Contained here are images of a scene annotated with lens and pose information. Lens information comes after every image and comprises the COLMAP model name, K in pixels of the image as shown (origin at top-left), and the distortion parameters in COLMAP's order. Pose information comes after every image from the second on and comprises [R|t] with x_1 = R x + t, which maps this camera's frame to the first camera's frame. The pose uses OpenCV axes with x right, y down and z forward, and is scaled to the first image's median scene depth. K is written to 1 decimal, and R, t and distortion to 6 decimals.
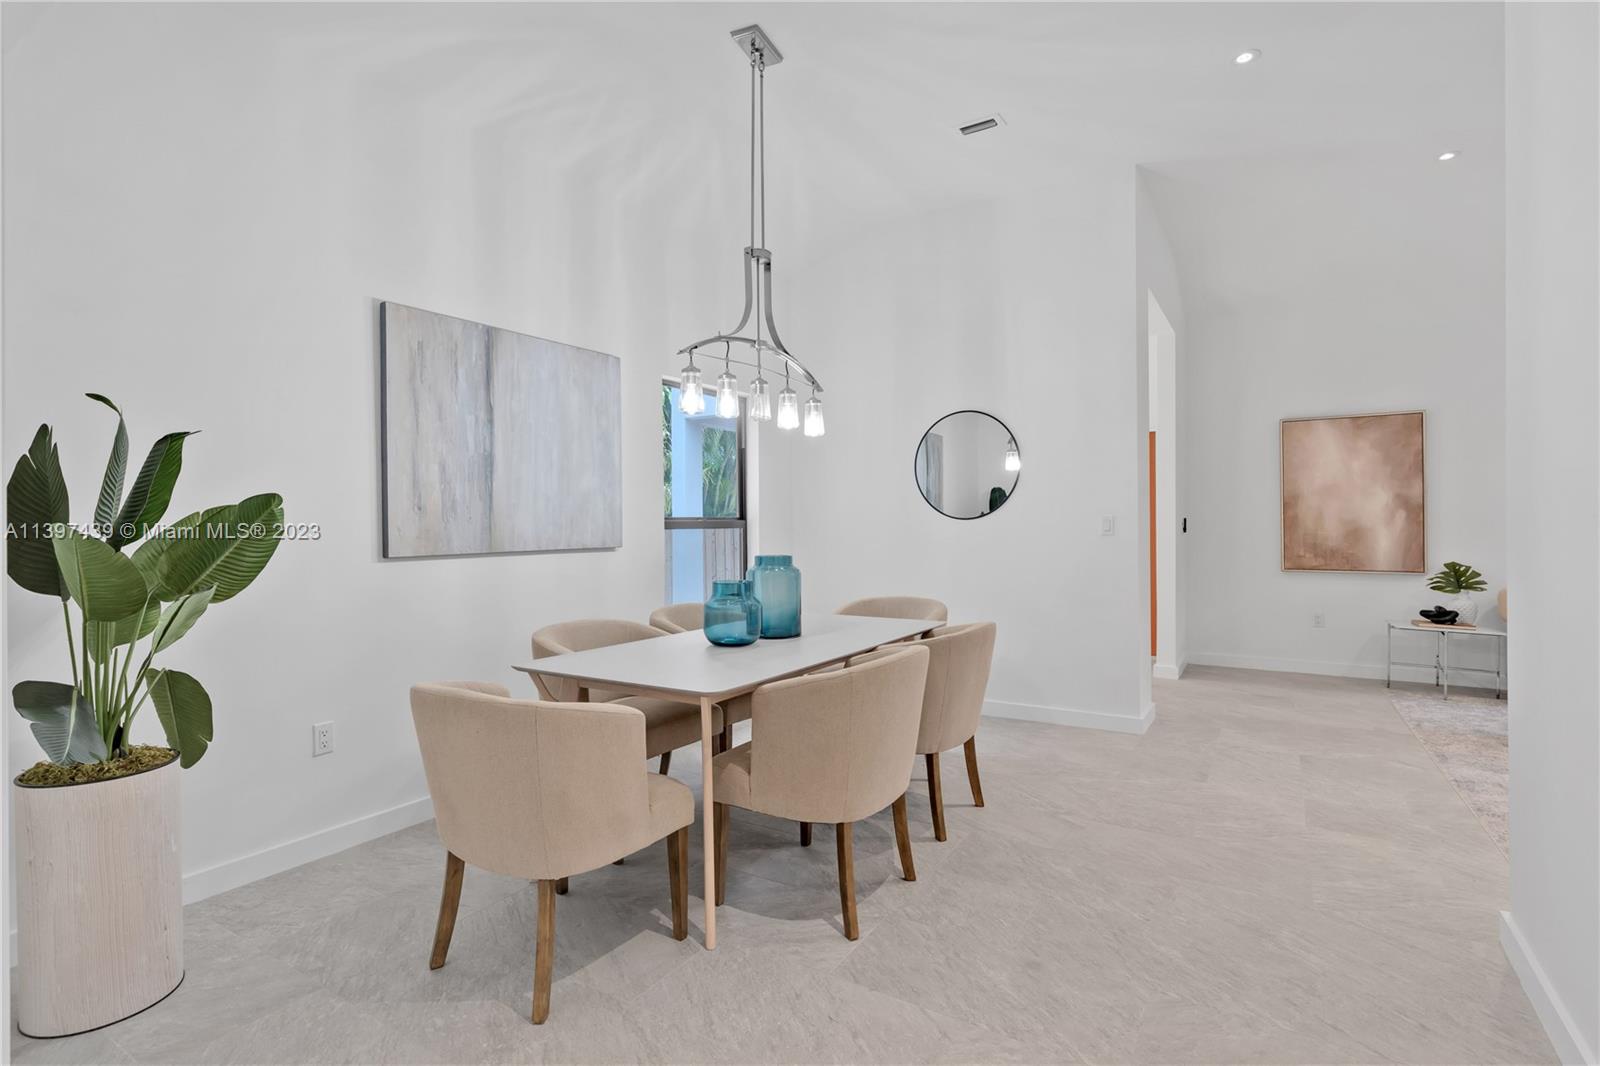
lens RADIAL K [[763.8, 0, 801.9], [0, 763.8, 526.8], [0, 0, 1]] dist [-0.000214, 0.000023]
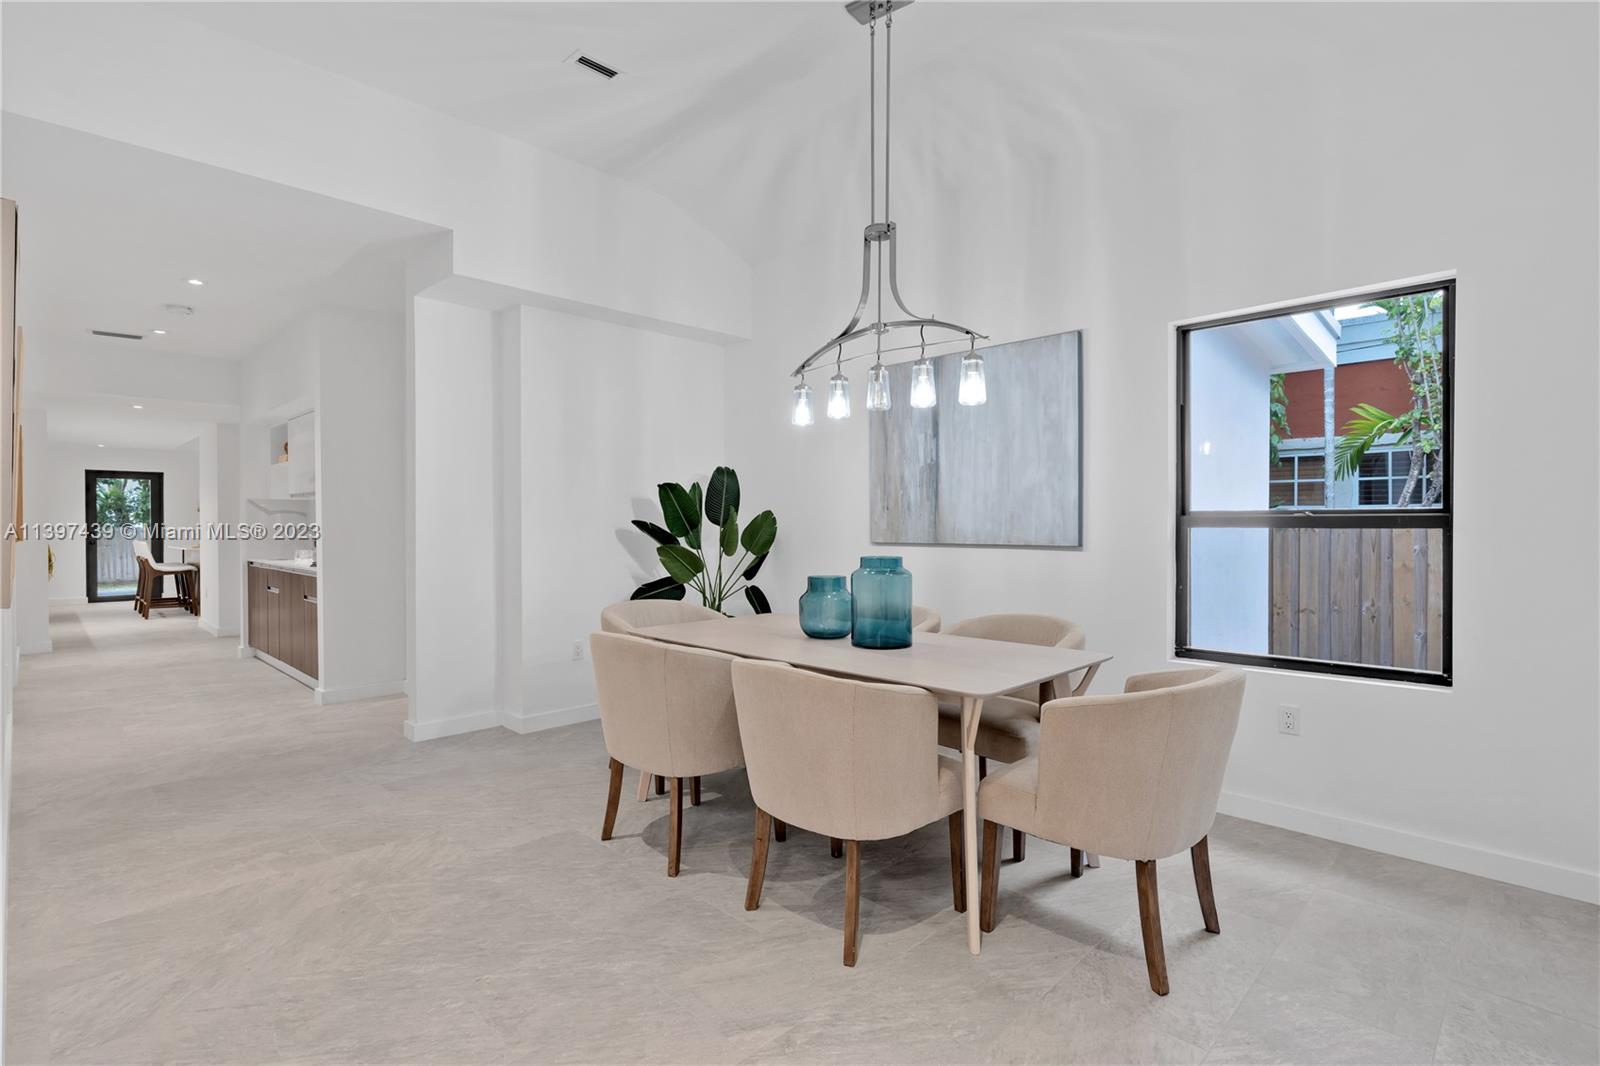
lens RADIAL K [[756.7, 0, 800.0], [0, 756.7, 533.0], [0, 0, 1]] dist [-0.000953, -0.000781]
pose [[-0.212031, 0.023449, -0.976982, 0.860734], [0.000603, 0.999715, 0.023863, -0.012415], [0.977263, 0.004470, -0.211985, 1.098544]]
